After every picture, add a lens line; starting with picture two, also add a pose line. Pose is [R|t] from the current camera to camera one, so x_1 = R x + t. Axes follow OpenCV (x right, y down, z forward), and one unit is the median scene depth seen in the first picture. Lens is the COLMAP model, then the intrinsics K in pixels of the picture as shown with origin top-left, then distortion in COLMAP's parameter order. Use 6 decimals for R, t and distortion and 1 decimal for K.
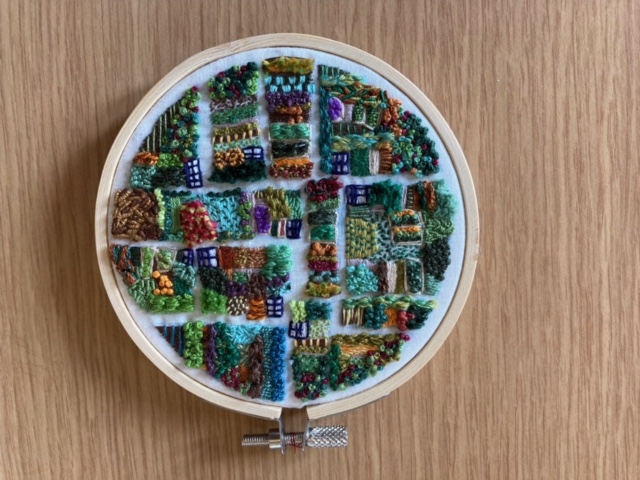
lens RADIAL K [[531.6, 0, 319.5], [0, 531.6, 242.0], [0, 0, 1]] dist [0.017806, -0.052899]
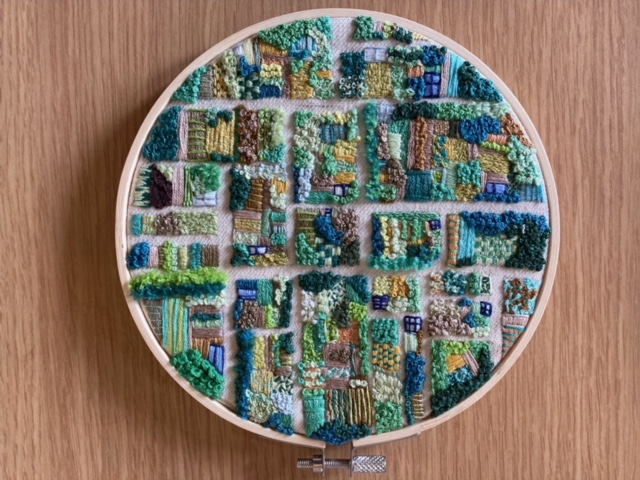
lens RADIAL K [[531.6, 0, 320.4], [0, 531.6, 237.9], [0, 0, 1]] dist [0.017806, -0.052899]
pose [[0.997917, 0.004784, -0.064332, -0.001711], [-0.003964, 0.999909, 0.012870, 0.011798], [0.064387, -0.012588, 0.997846, -0.303385]]
